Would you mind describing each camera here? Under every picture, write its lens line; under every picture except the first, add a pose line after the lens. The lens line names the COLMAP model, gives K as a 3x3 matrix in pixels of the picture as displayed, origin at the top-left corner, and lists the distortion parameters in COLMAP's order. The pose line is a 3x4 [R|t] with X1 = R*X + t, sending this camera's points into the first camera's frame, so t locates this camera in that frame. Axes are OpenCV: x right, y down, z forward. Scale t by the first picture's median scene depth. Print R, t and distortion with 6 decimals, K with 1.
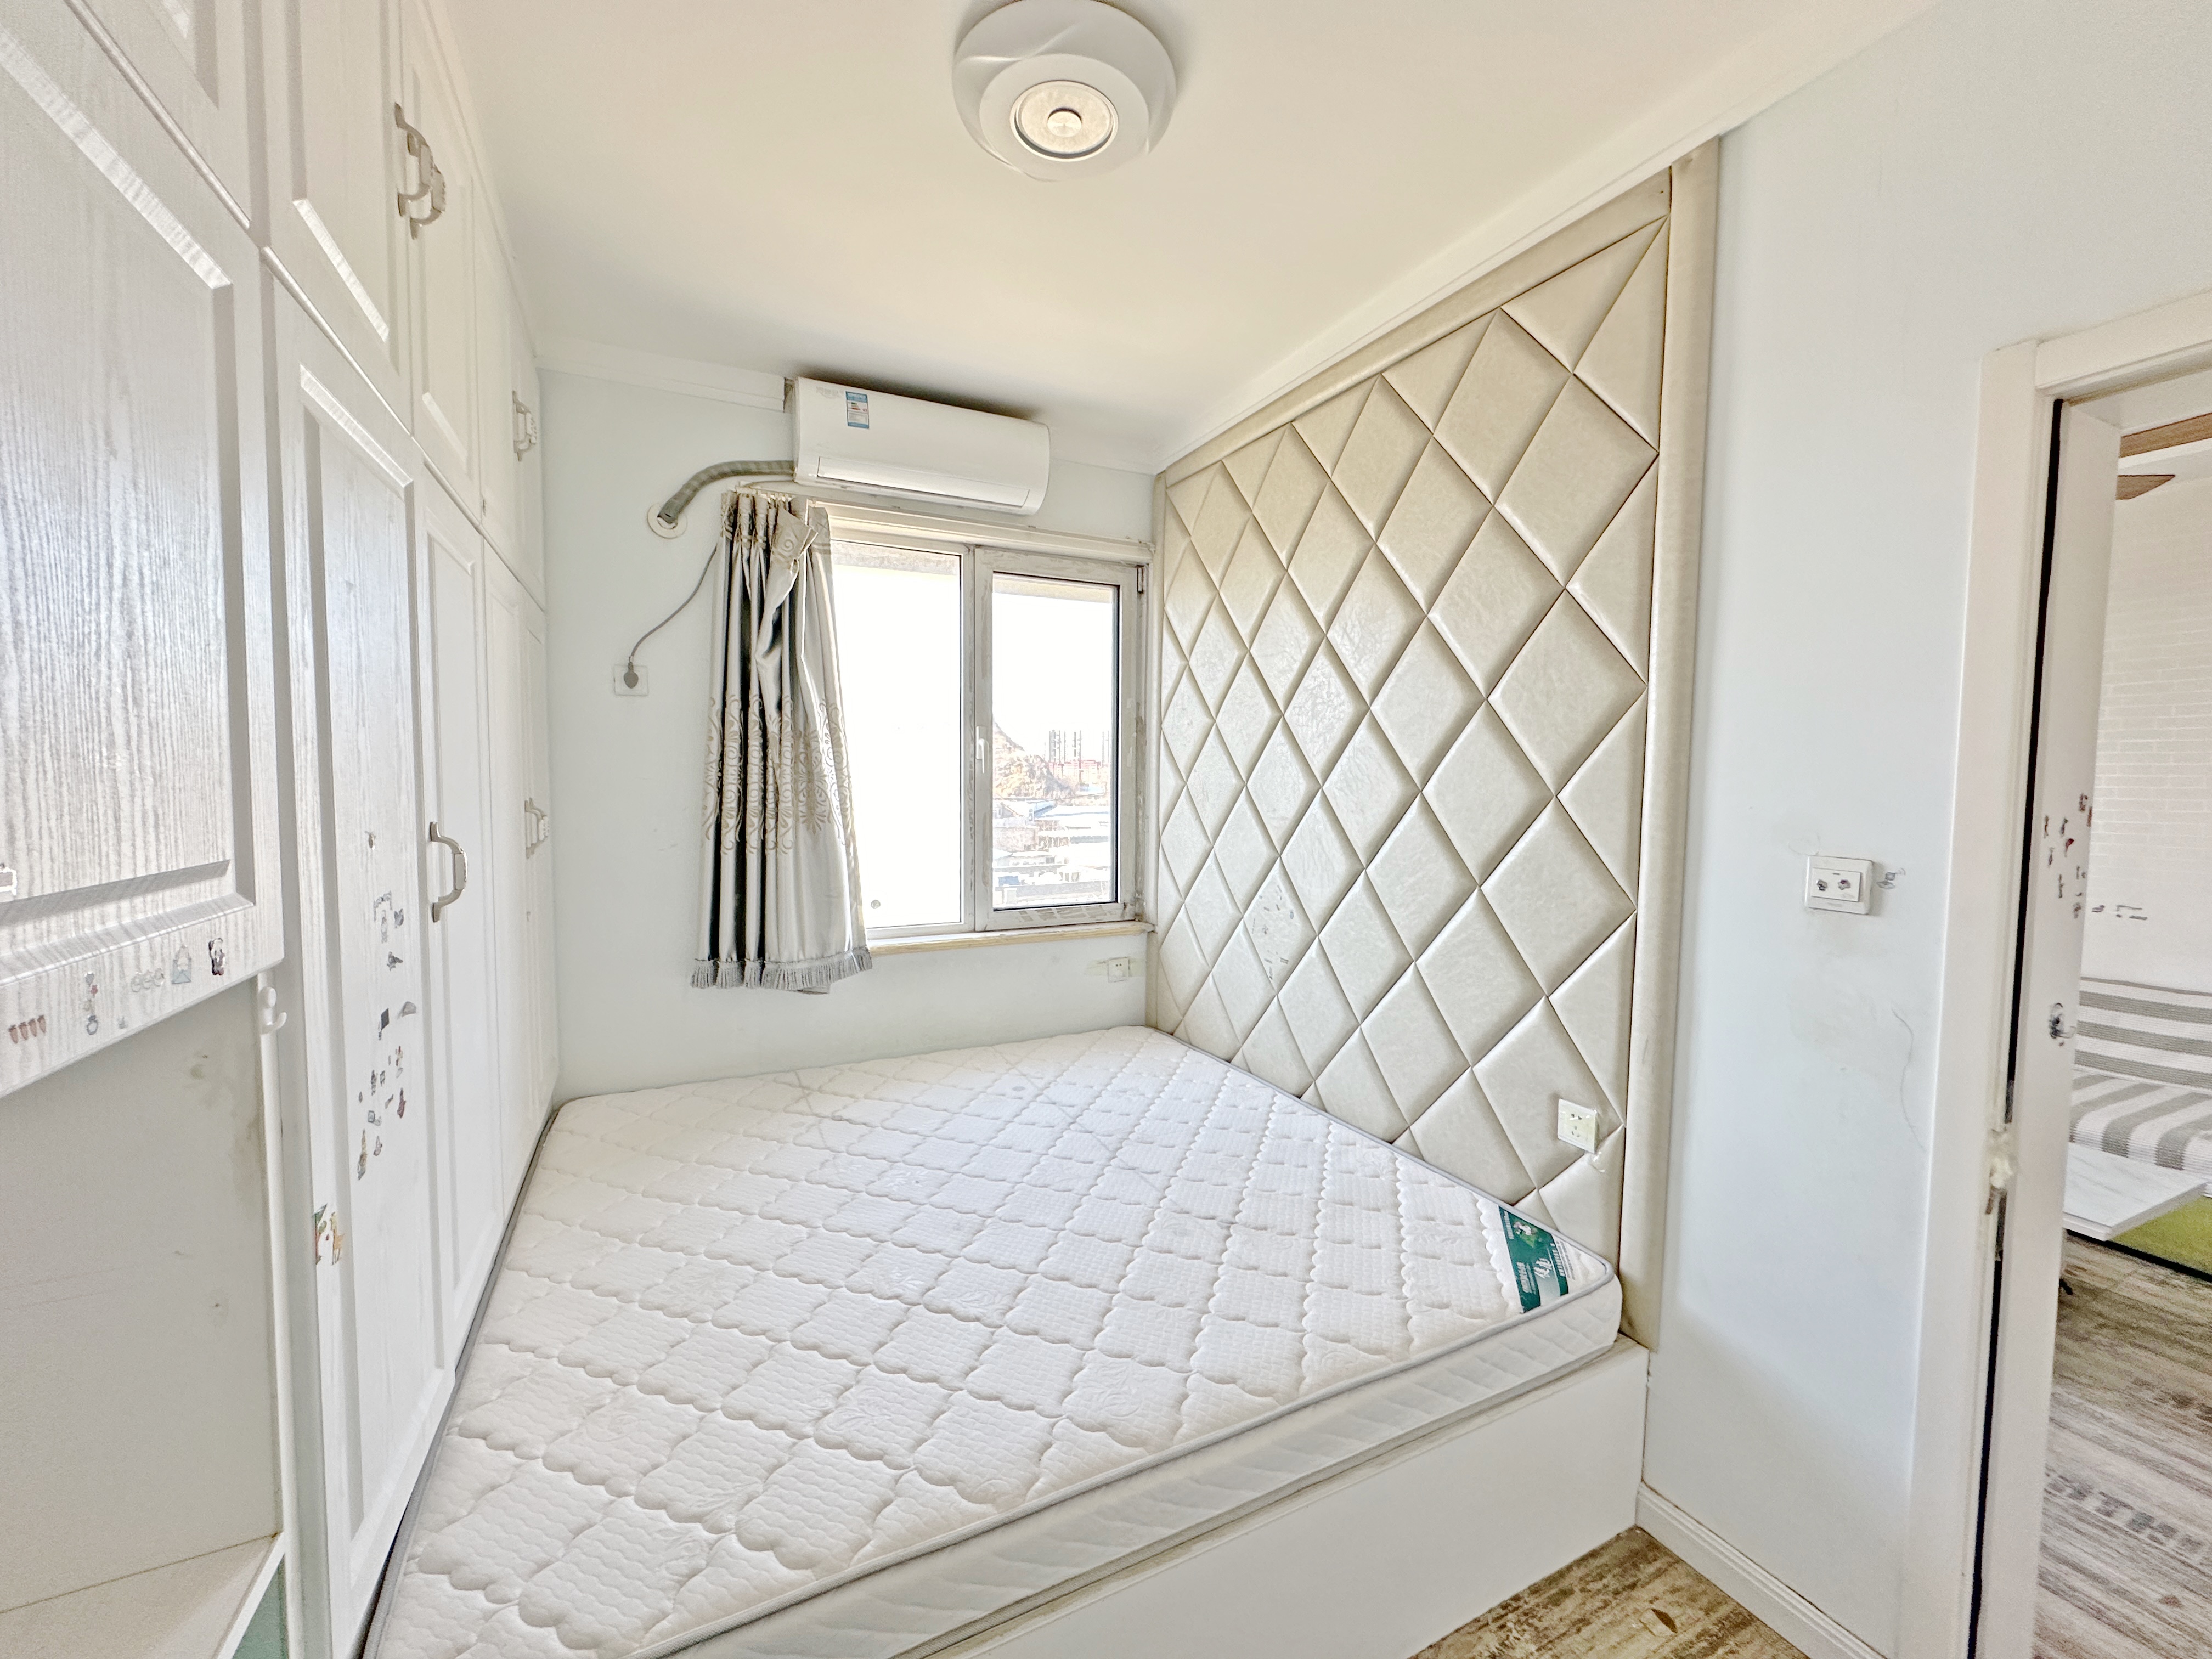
lens RADIAL K [[881.5, 0, 1108.4], [0, 881.5, 827.4], [0, 0, 1]] dist [-0.004347, -0.000010]
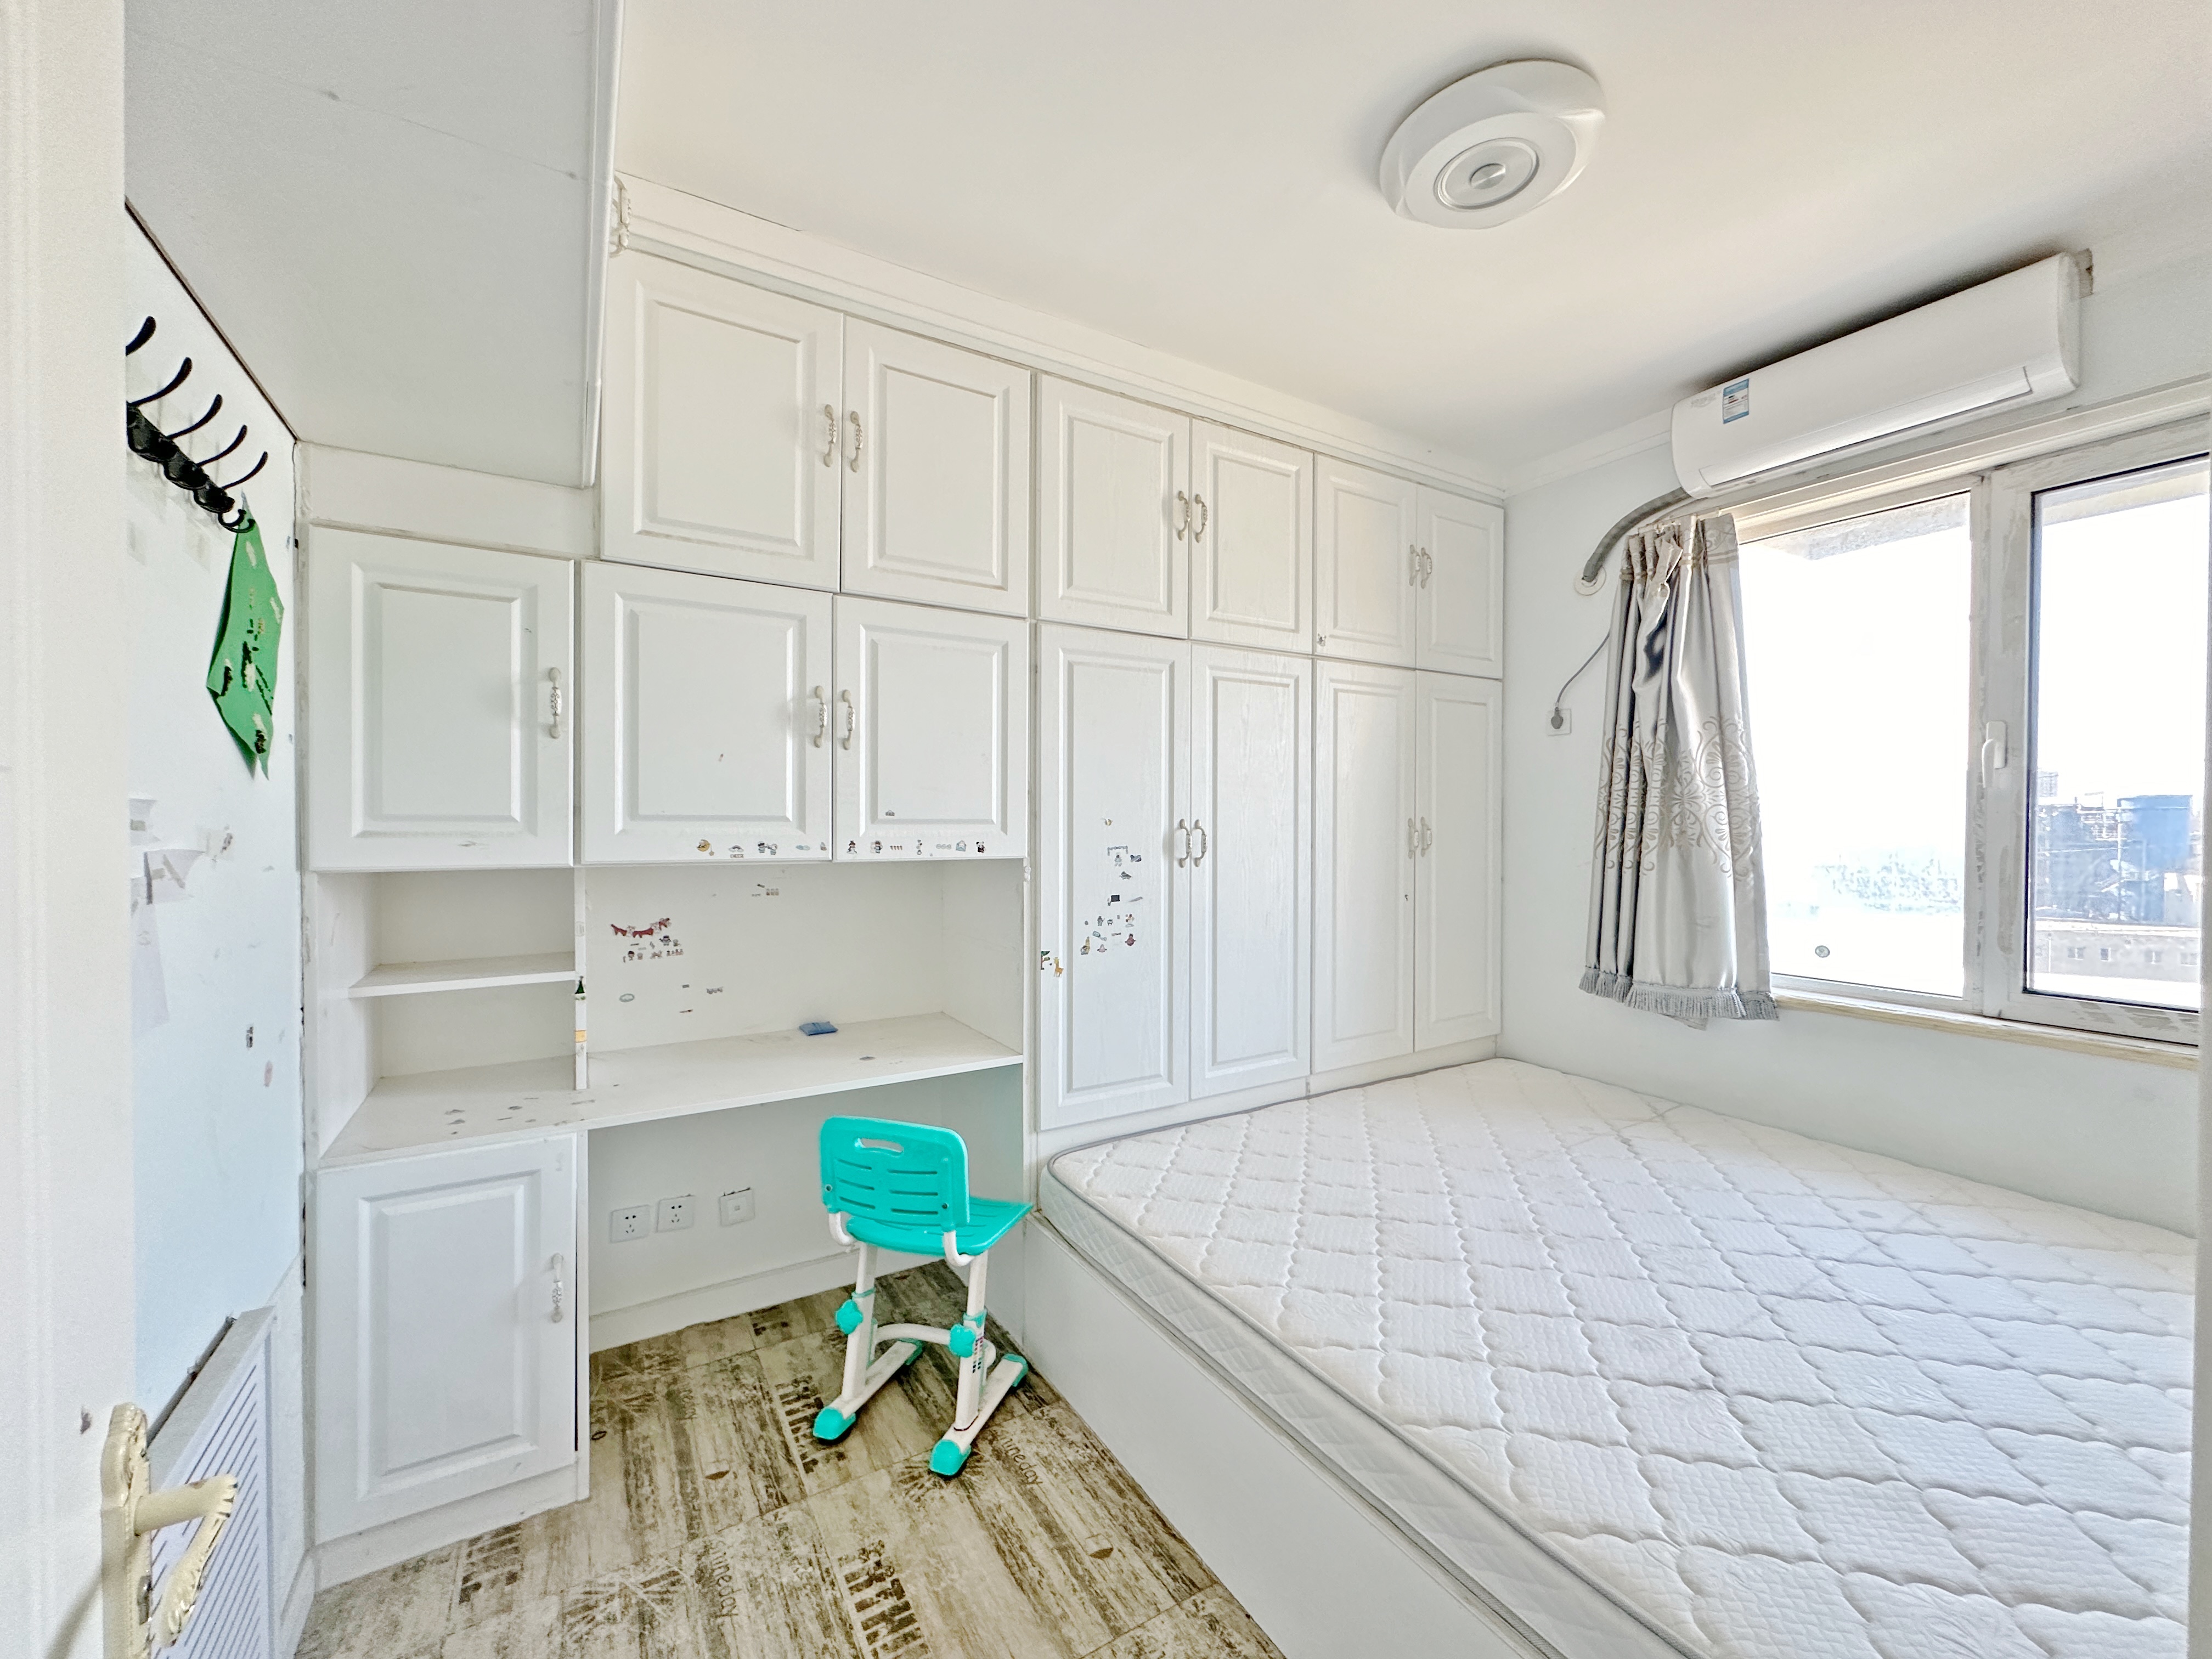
lens RADIAL K [[881.5, 0, 1108.1], [0, 881.5, 827.7], [0, 0, 1]] dist [-0.004347, -0.000010]
pose [[0.078939, 0.002188, -0.996877, 0.581916], [-0.057814, 0.998325, -0.002387, 0.013203], [0.995202, 0.057822, 0.078934, 0.295320]]
